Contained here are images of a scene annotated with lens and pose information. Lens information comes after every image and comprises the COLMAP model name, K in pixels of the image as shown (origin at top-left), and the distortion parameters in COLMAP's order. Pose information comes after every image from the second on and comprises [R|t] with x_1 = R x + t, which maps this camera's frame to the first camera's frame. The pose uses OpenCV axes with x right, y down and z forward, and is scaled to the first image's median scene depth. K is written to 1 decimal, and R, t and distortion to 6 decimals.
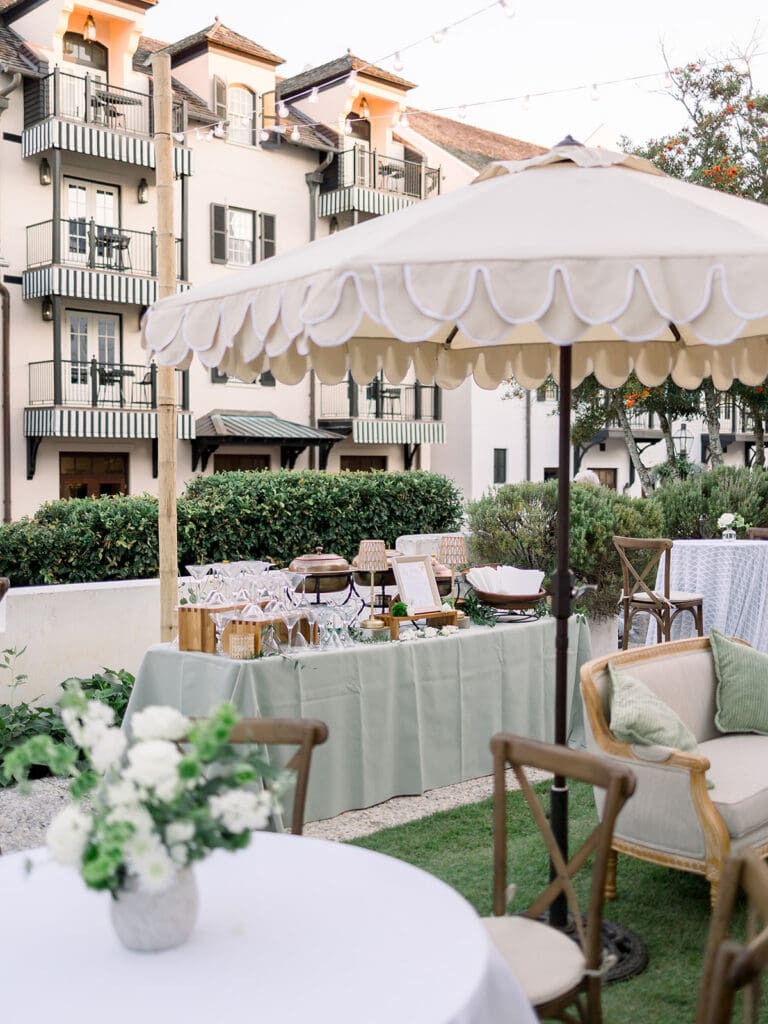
lens RADIAL K [[1144.6, 0, 384.1], [0, 1144.6, 547.4], [0, 0, 1]] dist [-0.011352, -0.005343]
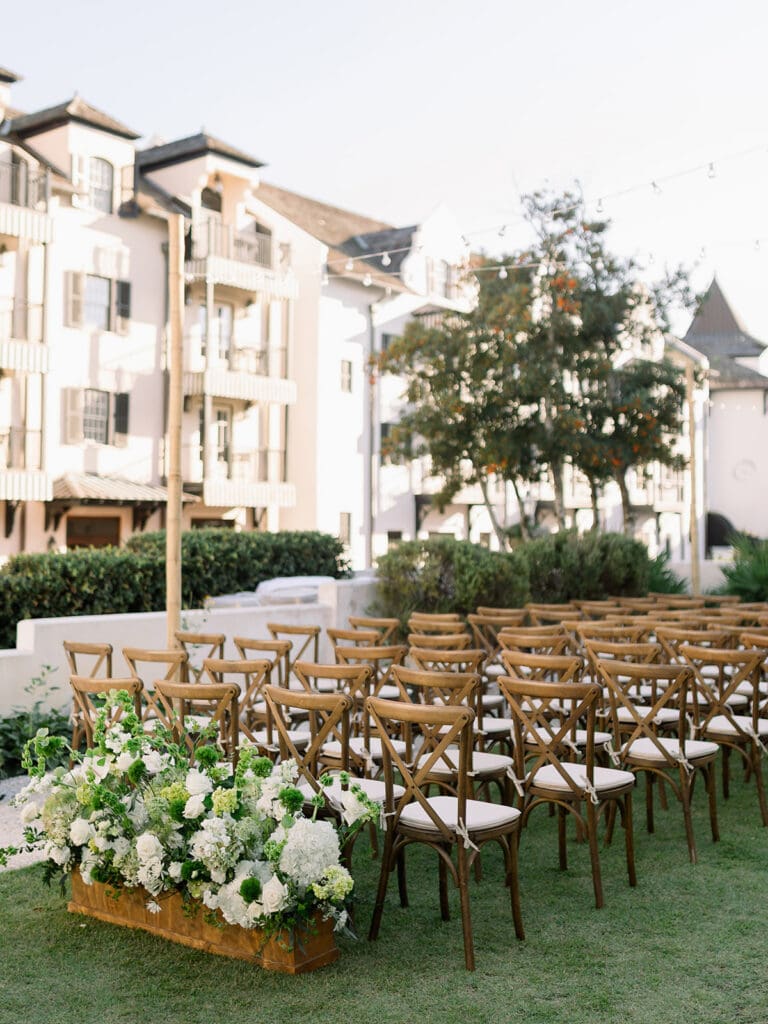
lens RADIAL K [[1232.3, 0, 384.0], [0, 1232.3, 512.0], [0, 0, 1]] dist [0.002161, 0.006642]
pose [[0.987628, 0.006318, 0.156688, -0.056609], [0.007060, 0.996383, -0.084677, 0.012308], [-0.156657, 0.084735, 0.984012, -0.137827]]
